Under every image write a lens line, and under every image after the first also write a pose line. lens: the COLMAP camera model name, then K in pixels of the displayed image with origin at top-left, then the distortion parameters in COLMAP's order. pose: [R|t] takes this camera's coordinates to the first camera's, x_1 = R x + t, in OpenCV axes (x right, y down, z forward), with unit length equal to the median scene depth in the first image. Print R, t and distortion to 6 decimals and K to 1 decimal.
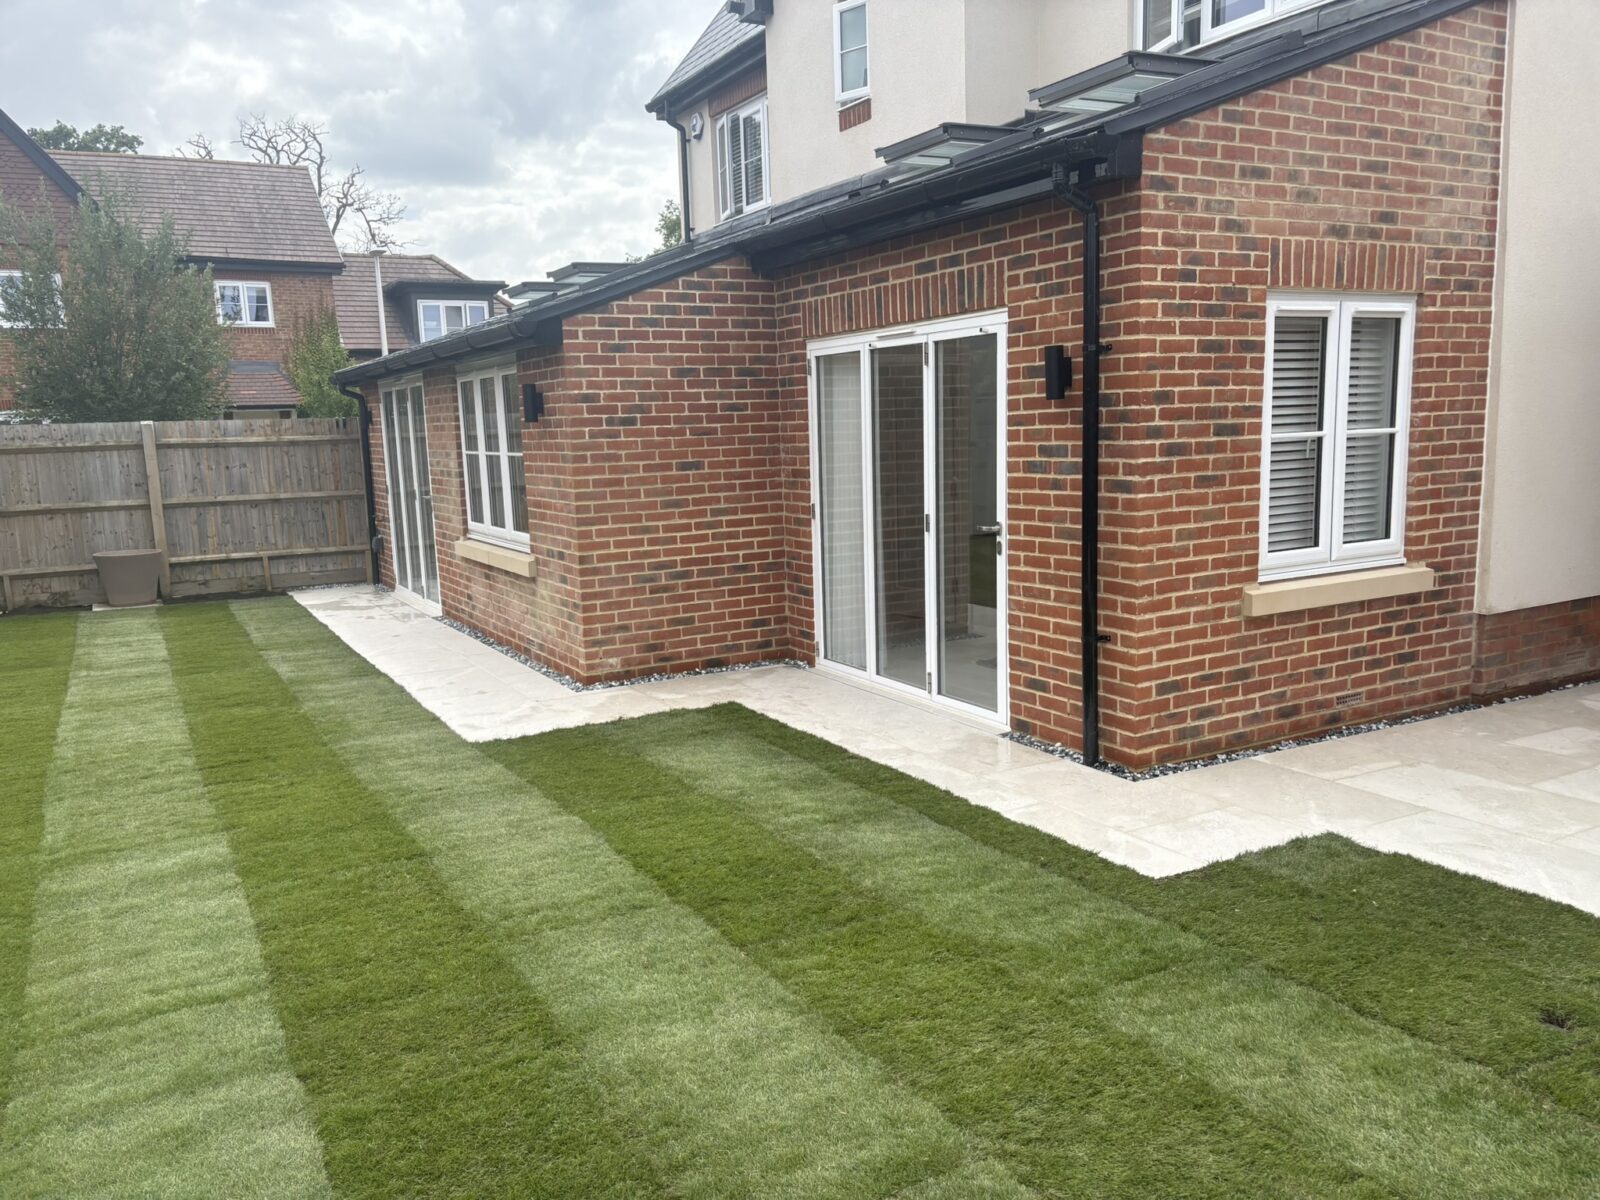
lens RADIAL K [[1223.0, 0, 796.4], [0, 1223.0, 622.6], [0, 0, 1]] dist [0.025156, 0.002054]
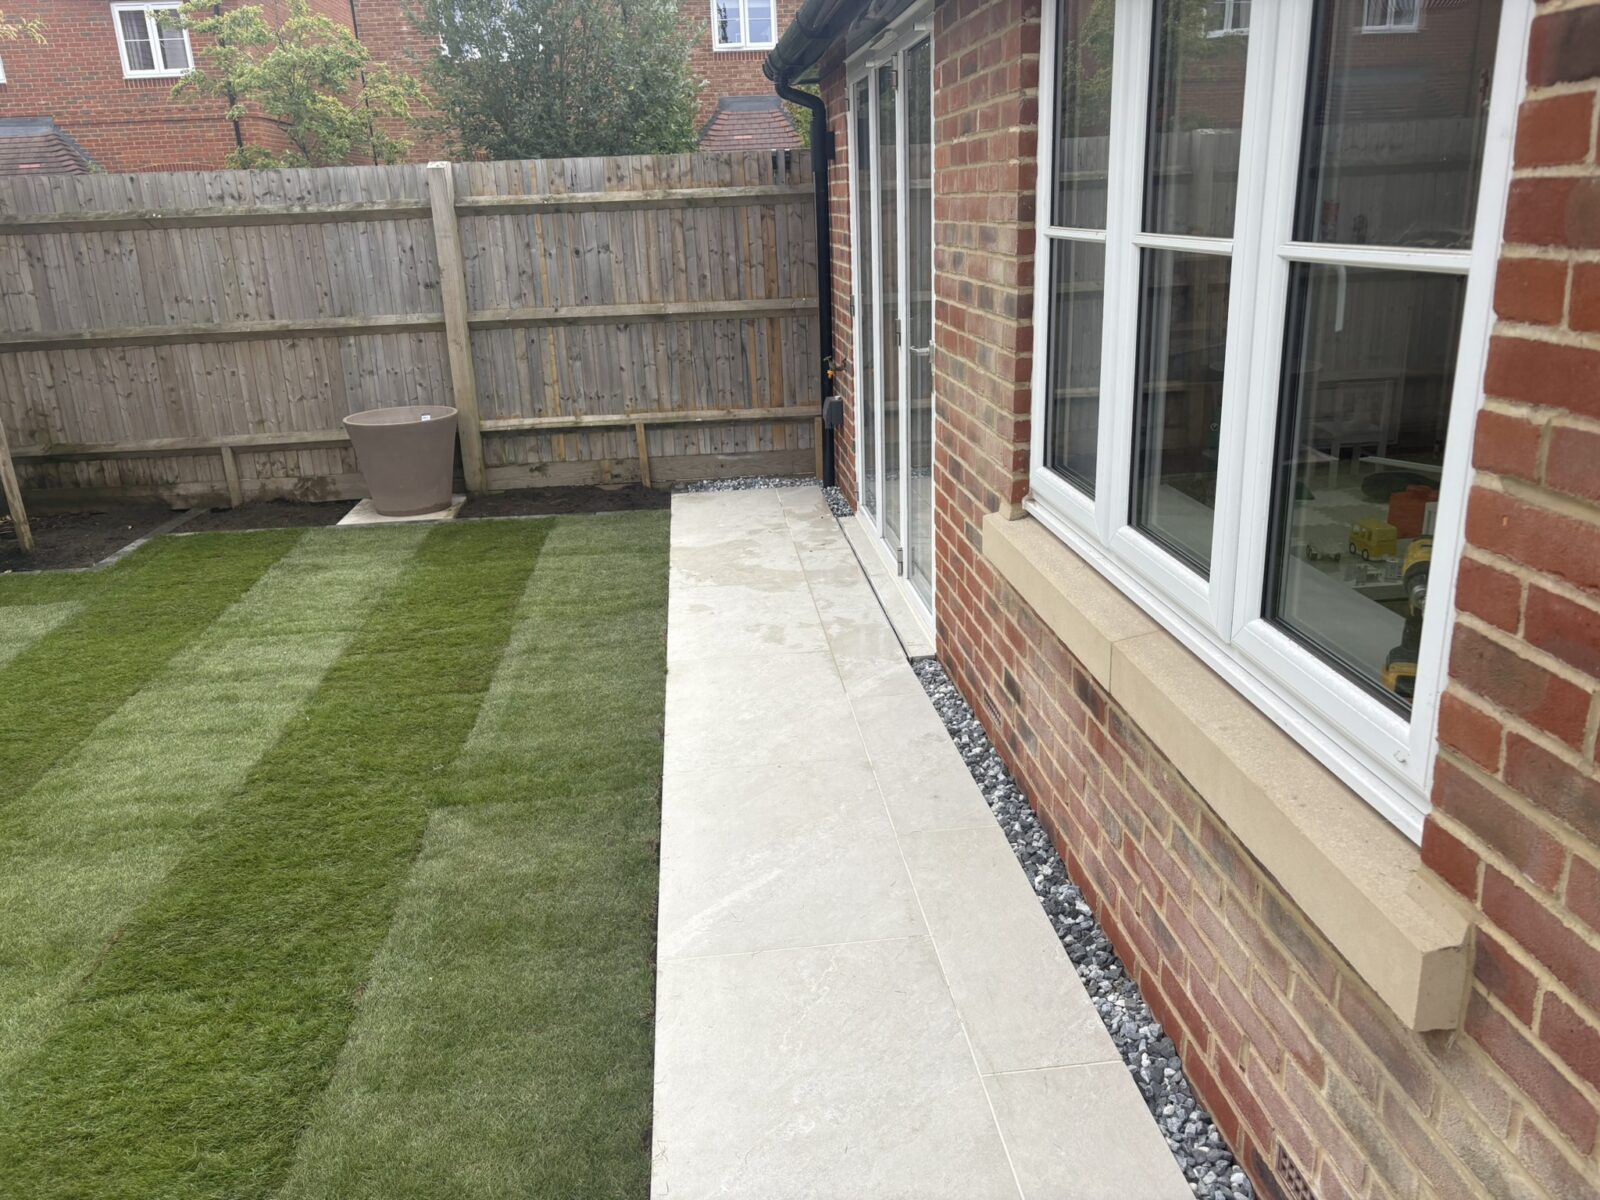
lens RADIAL K [[1219.1, 0, 800.0], [0, 1219.1, 600.0], [0, 0, 1]] dist [0.021841, 0.002170]
pose [[0.915134, 0.119391, -0.385065, -0.161052], [-0.052382, 0.982259, 0.180064, -0.081681], [0.399731, -0.144612, 0.905153, 0.560468]]
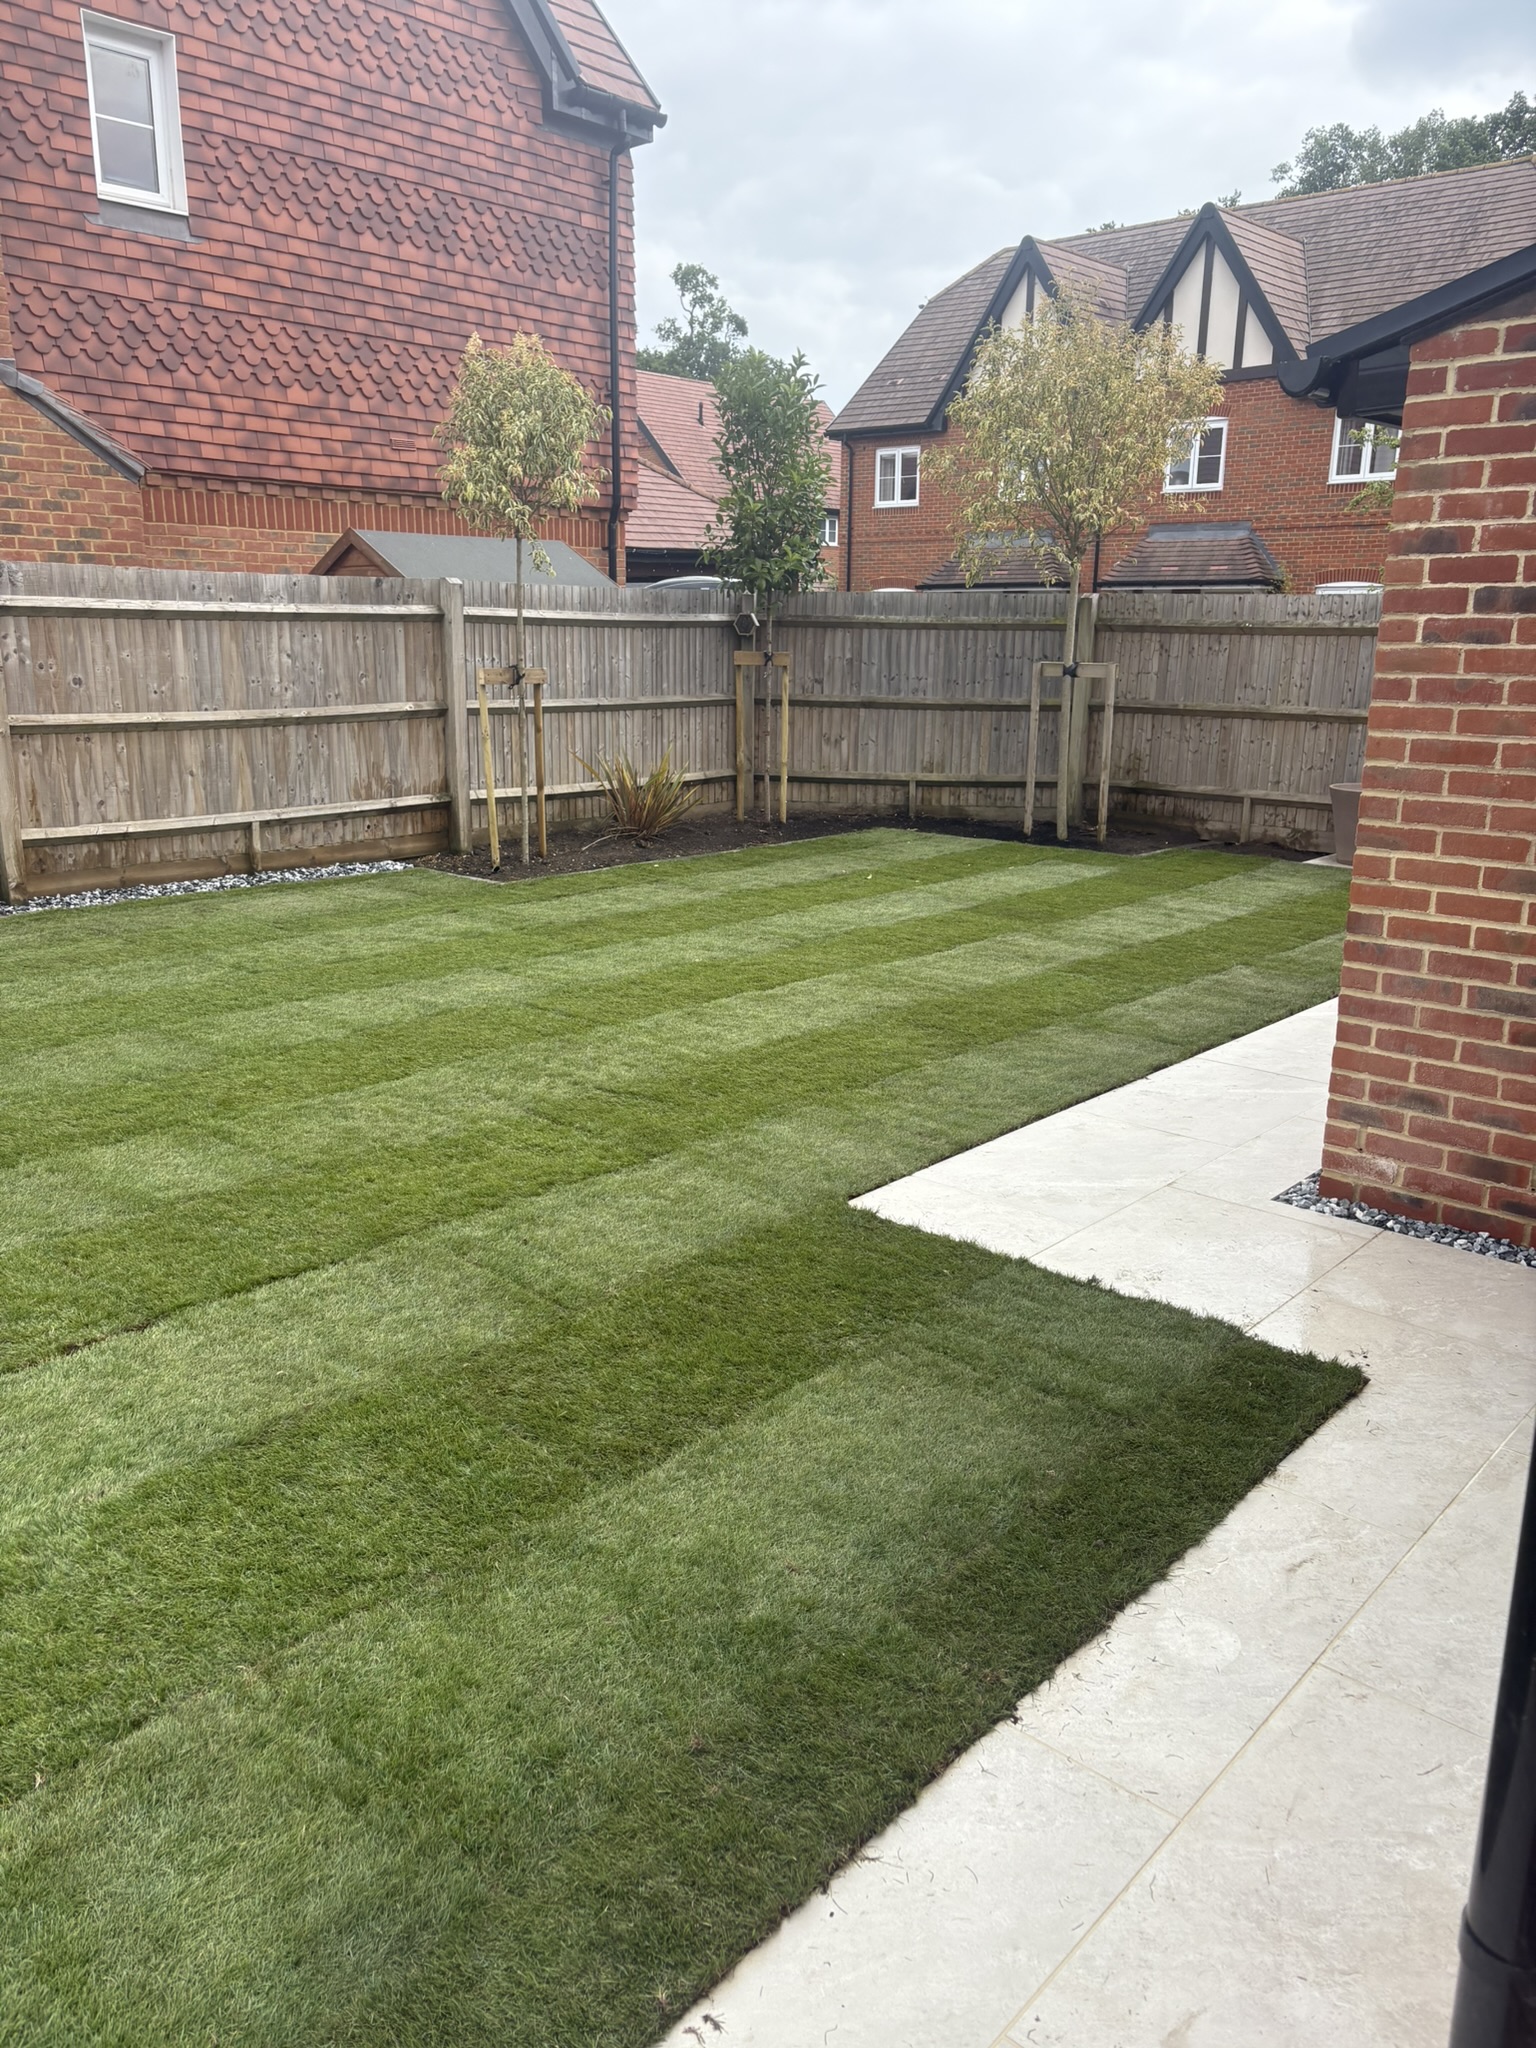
lens RADIAL K [[1560.5, 0, 768.0], [0, 1560.5, 1024.0], [0, 0, 1]] dist [0.021841, 0.002170]
pose [[0.335874, 0.270742, -0.902157, 0.164655], [-0.177274, 0.958852, 0.221757, -0.063079], [0.925074, 0.085447, 0.370049, 0.367806]]
